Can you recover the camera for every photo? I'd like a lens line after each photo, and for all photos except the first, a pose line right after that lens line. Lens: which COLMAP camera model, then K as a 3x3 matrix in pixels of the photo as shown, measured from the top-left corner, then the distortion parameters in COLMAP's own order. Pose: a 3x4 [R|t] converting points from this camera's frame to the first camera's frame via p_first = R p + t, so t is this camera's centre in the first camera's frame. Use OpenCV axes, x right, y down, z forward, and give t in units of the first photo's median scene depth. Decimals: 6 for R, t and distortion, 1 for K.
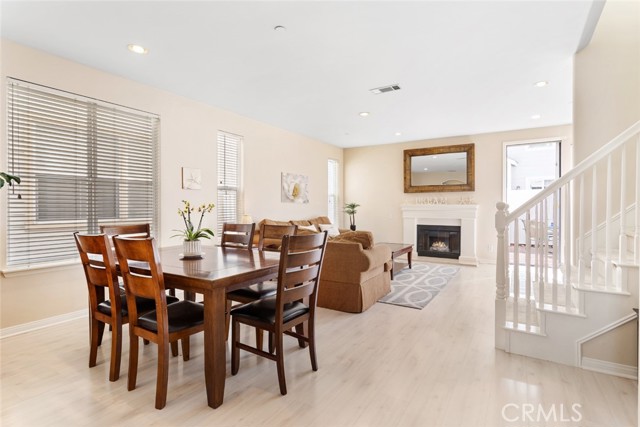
lens RADIAL K [[313.4, 0, 322.3], [0, 313.4, 212.3], [0, 0, 1]] dist [-0.001846, 0.000198]
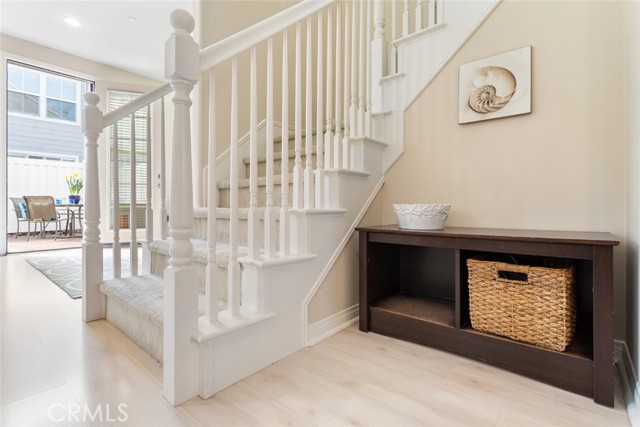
lens RADIAL K [[303.1, 0, 319.2], [0, 303.1, 209.0], [0, 0, 1]] dist [0.001747, 0.000874]
pose [[0.145009, -0.003329, 0.989425, 0.091916], [0.018584, 0.999827, 0.000640, 0.081512], [-0.989256, 0.018295, 0.145046, 0.300294]]
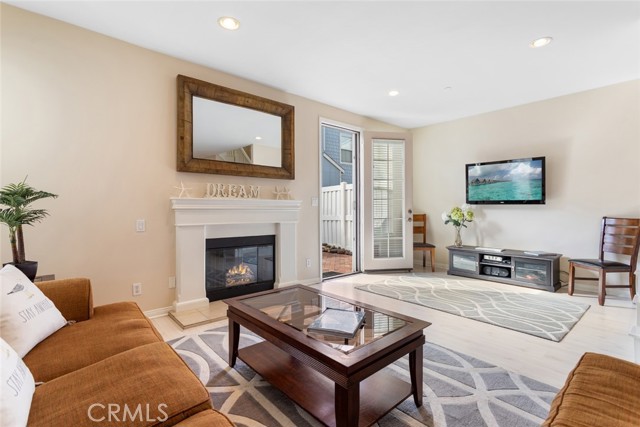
lens RADIAL K [[303.1, 0, 319.2], [0, 303.1, 209.0], [0, 0, 1]] dist [0.001747, 0.000874]
pose [[0.292594, -0.003281, 0.956231, -0.101689], [0.017389, 0.999847, -0.001890, -0.003368], [-0.956079, 0.017181, 0.292606, 0.741089]]
